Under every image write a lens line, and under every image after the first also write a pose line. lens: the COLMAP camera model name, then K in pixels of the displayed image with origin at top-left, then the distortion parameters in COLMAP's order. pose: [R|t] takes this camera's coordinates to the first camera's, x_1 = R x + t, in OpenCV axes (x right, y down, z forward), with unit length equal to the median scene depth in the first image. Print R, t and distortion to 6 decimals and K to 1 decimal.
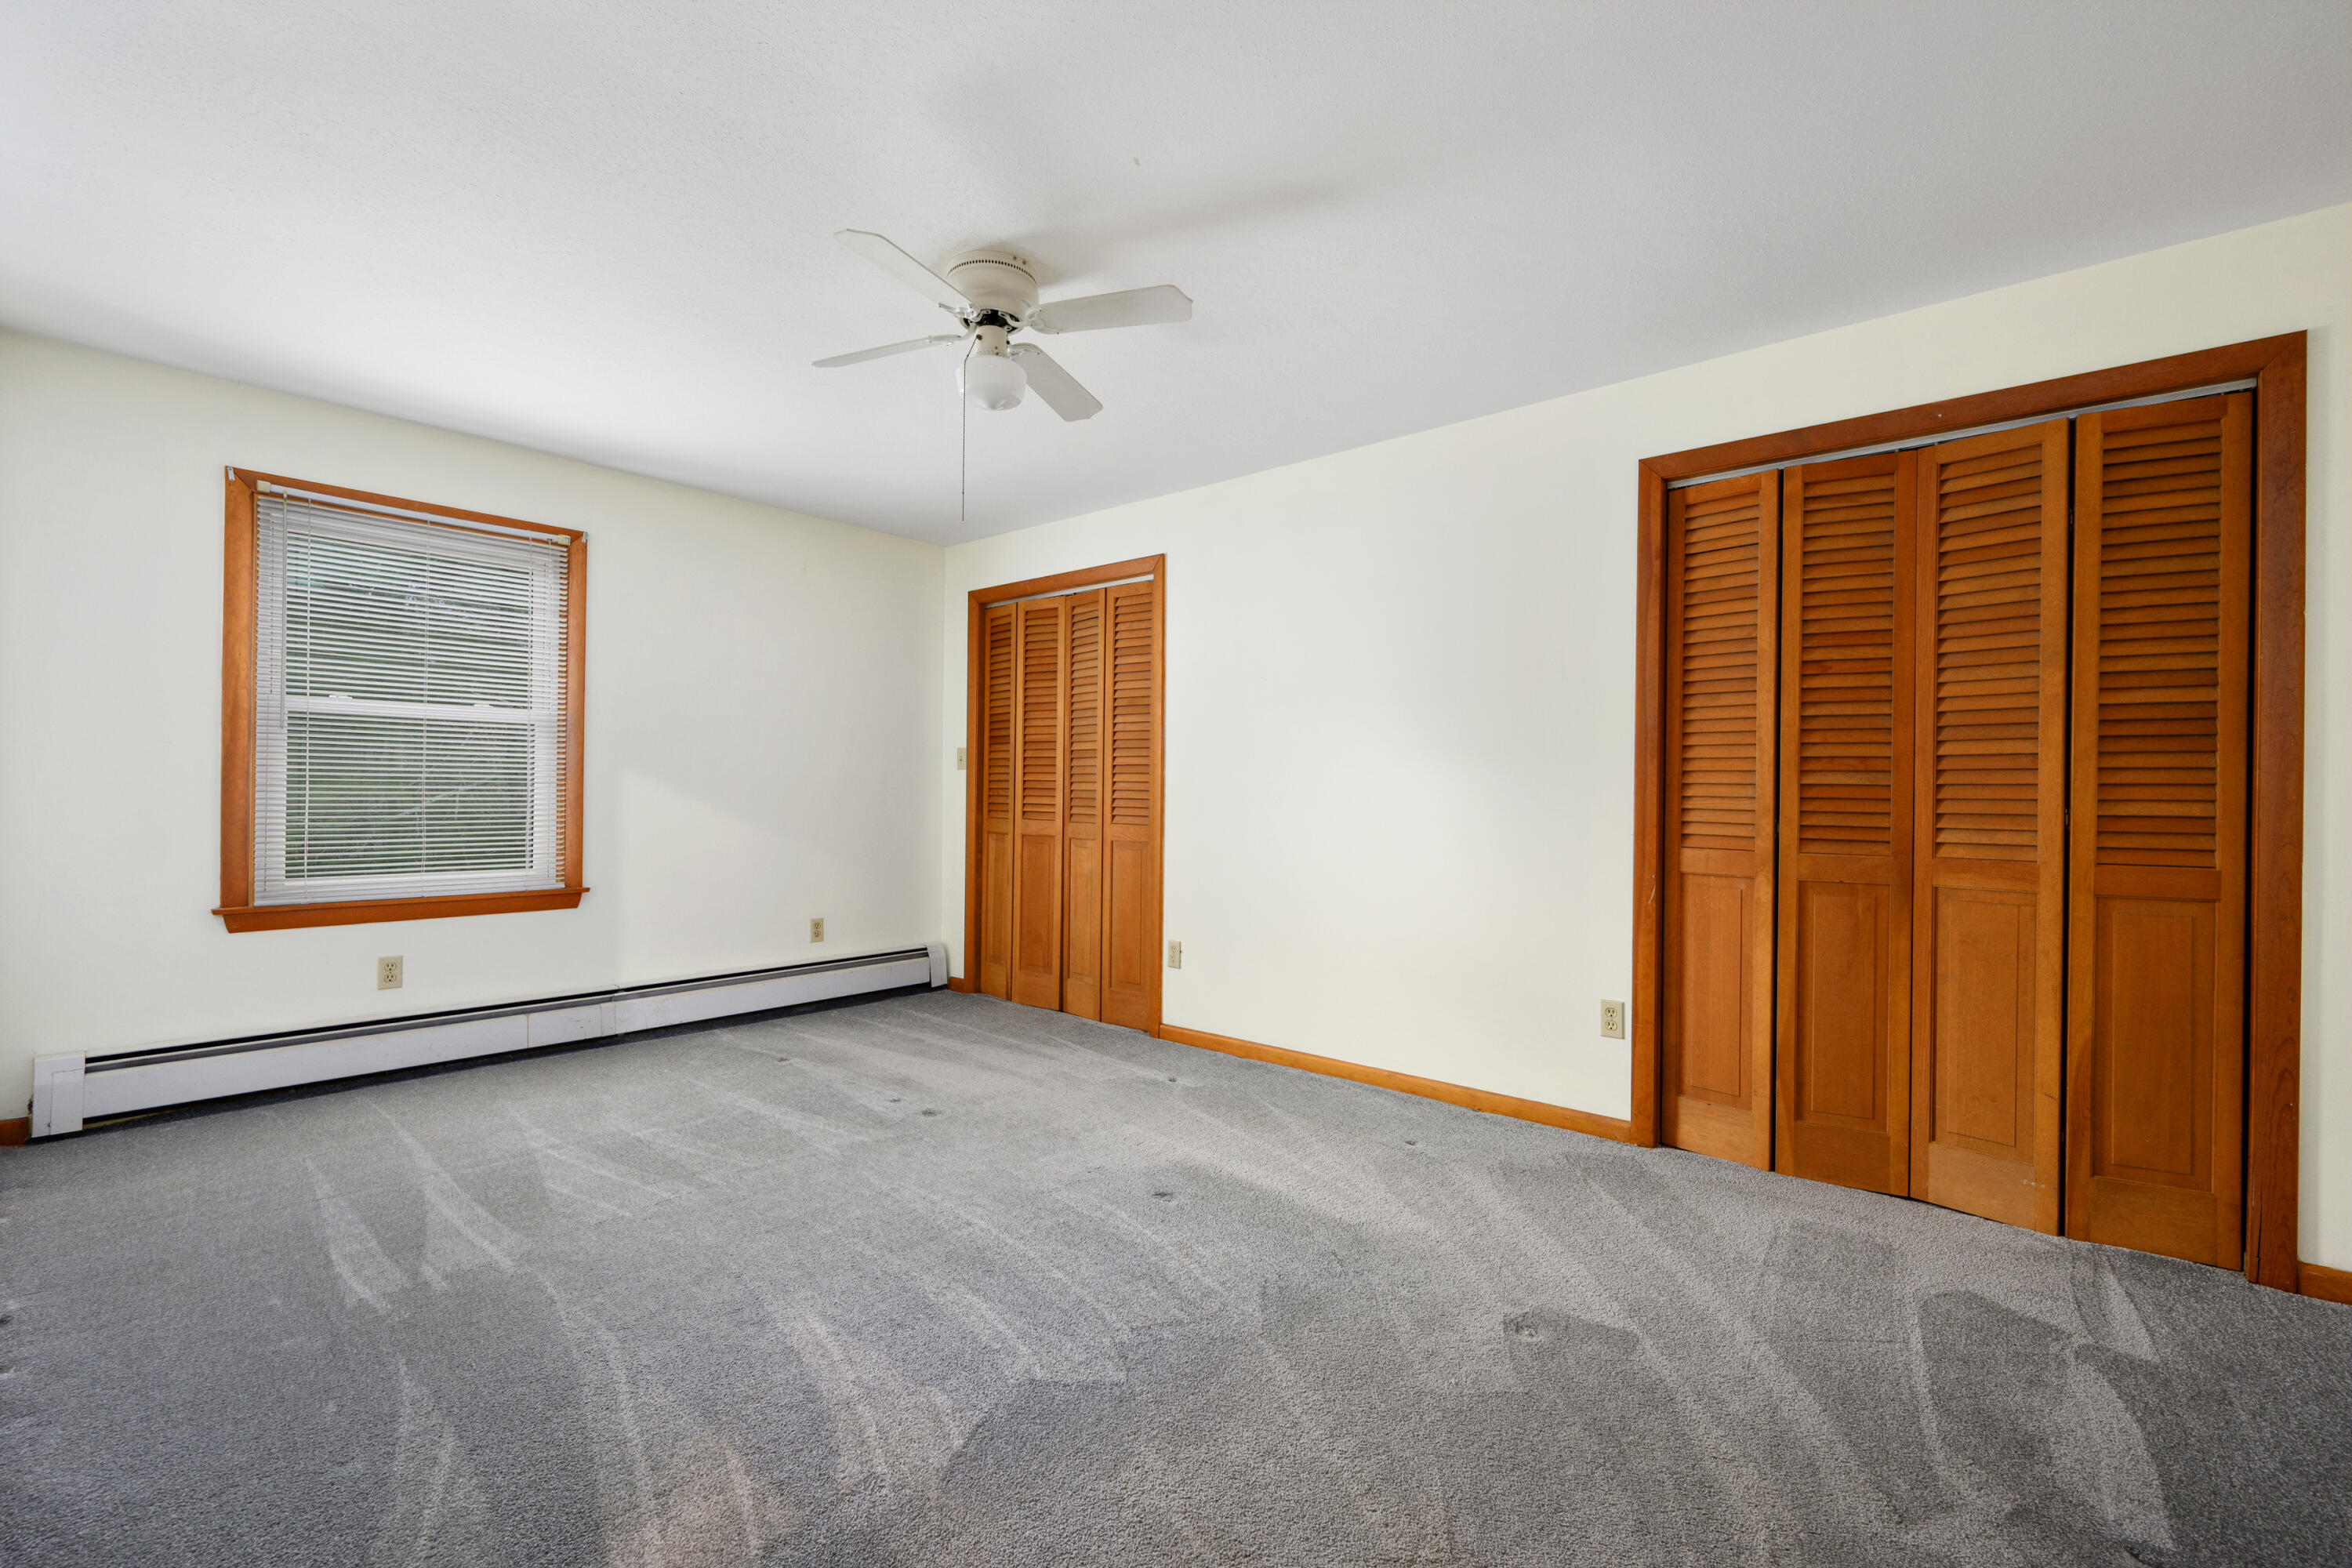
lens RADIAL K [[993.9, 0, 1232.5], [0, 993.9, 800.0], [0, 0, 1]] dist [0.003232, 0.000522]
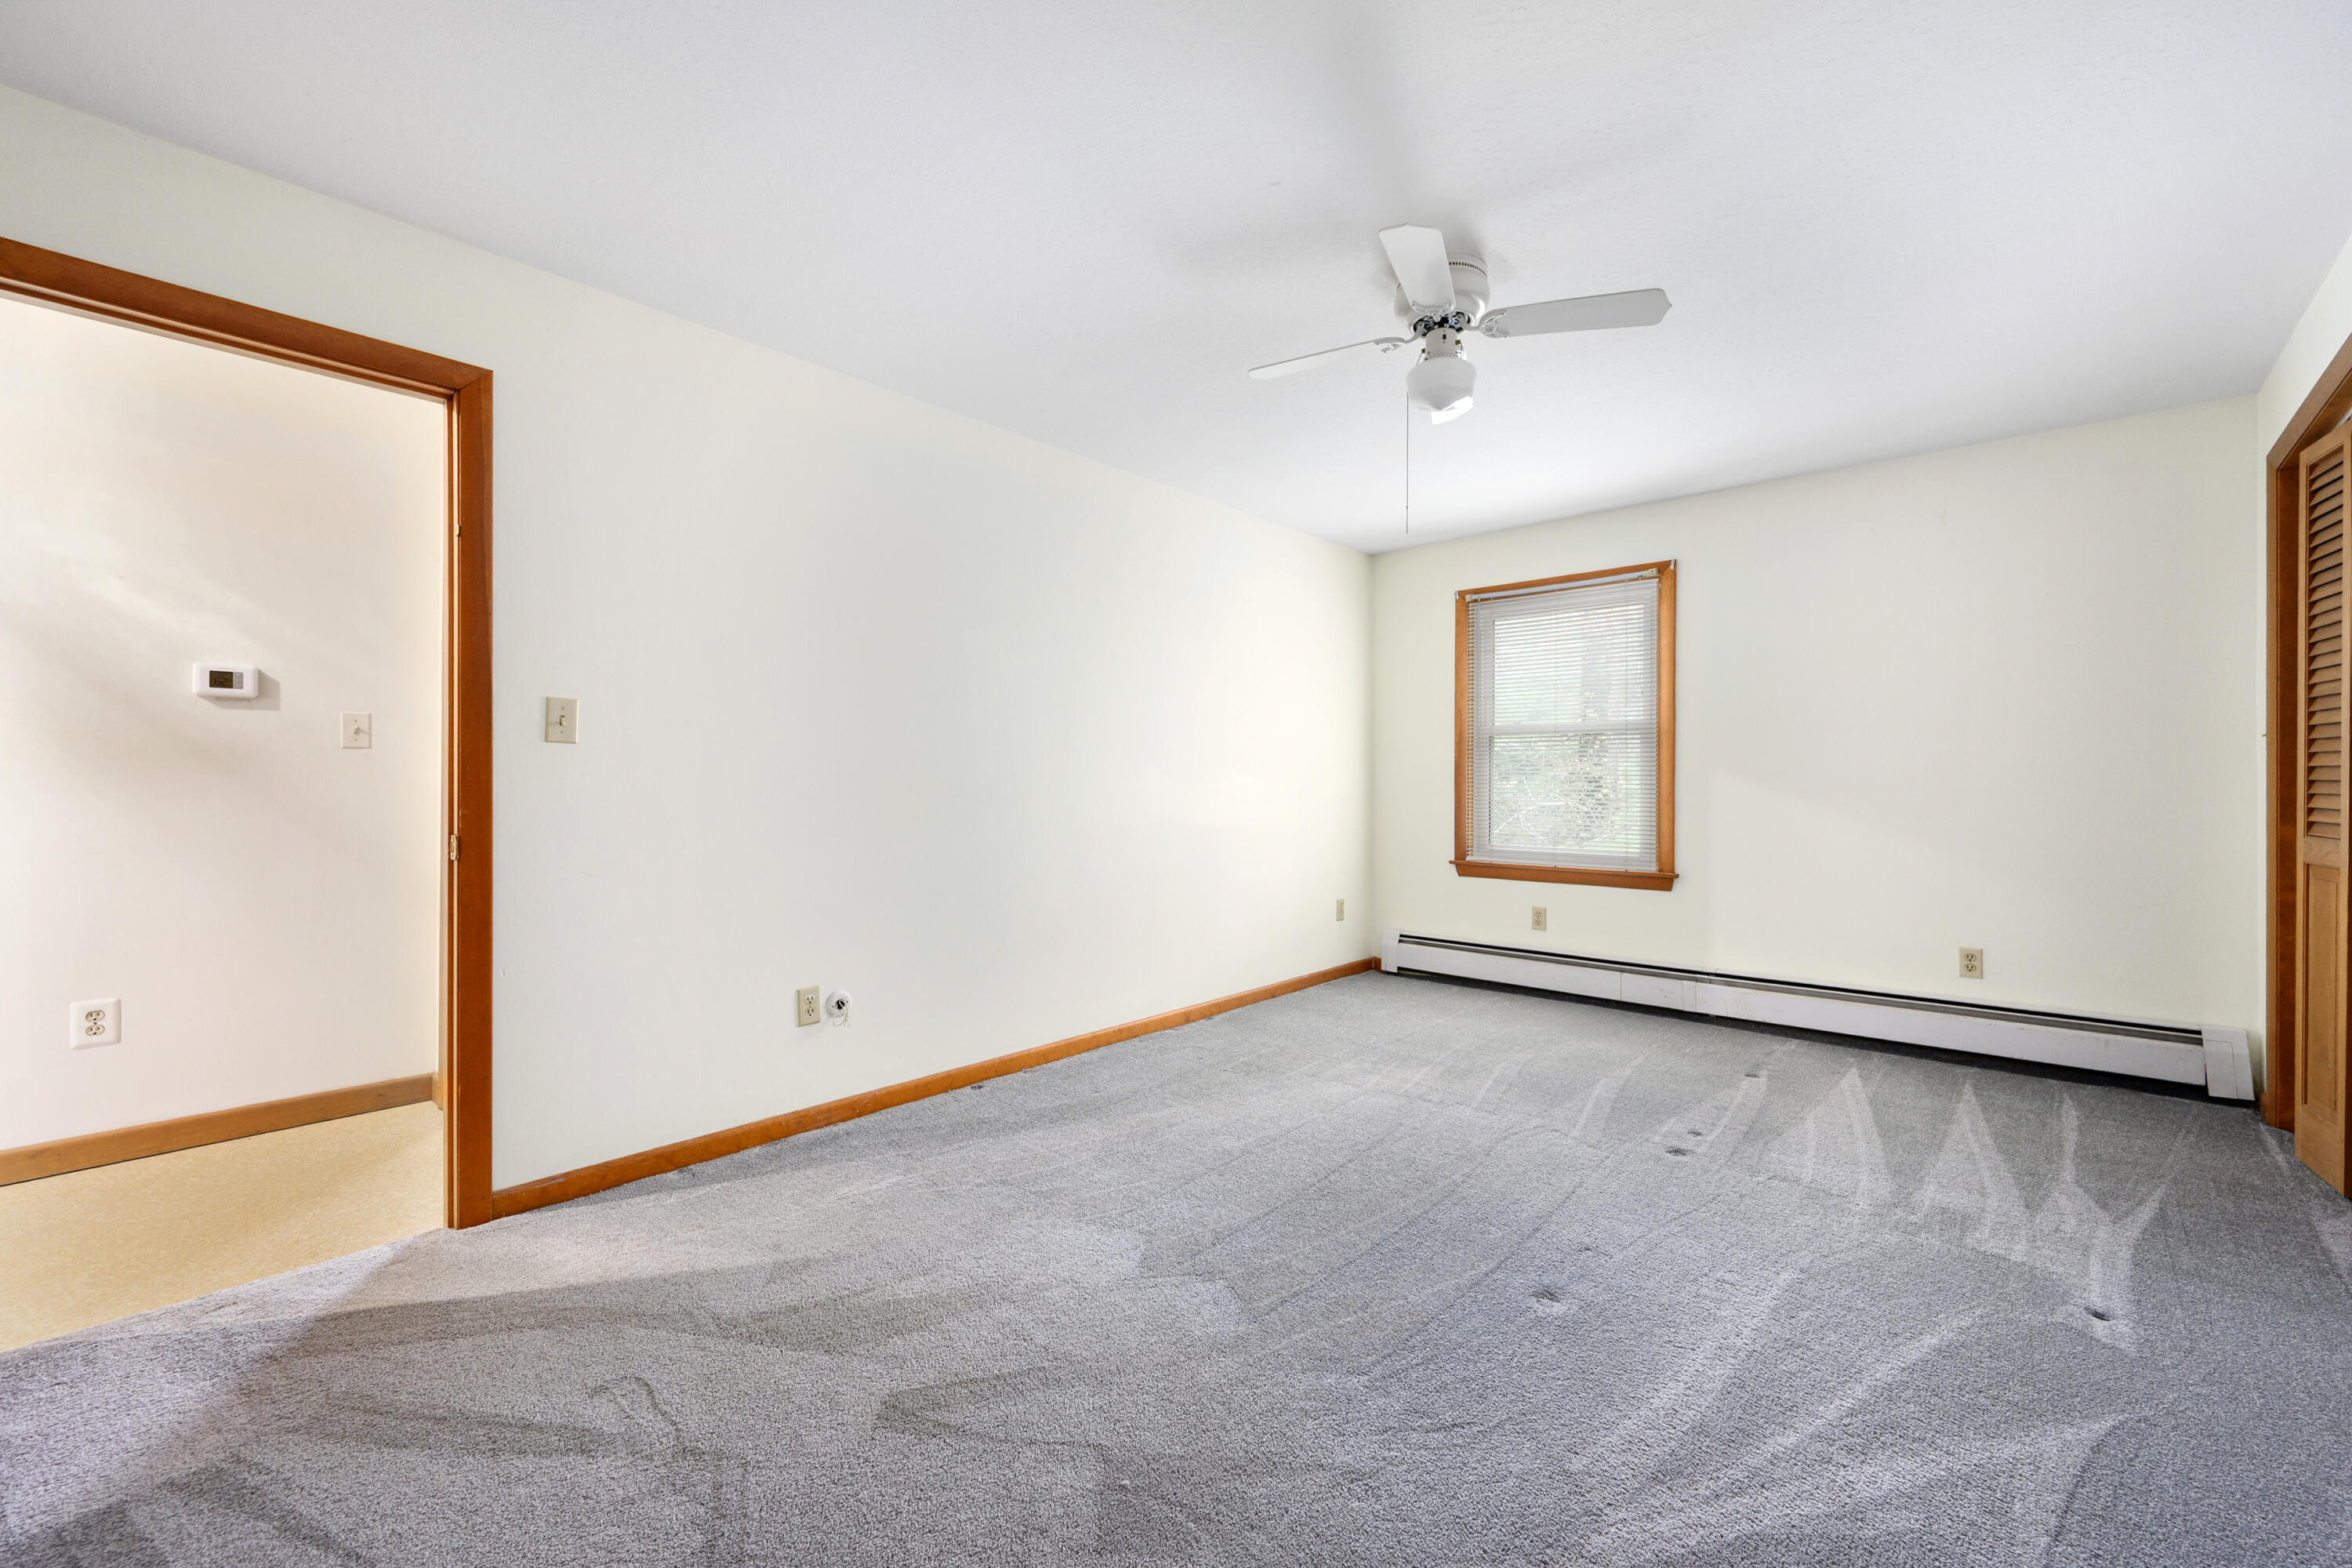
lens RADIAL K [[968.1, 0, 1167.3], [0, 968.1, 782.2], [0, 0, 1]] dist [0.001564, 0.000045]
pose [[-0.062364, -0.011774, -0.997984, 0.503780], [-0.009589, 0.999891, -0.011197, 0.002097], [0.998007, 0.008871, -0.062470, 0.520812]]
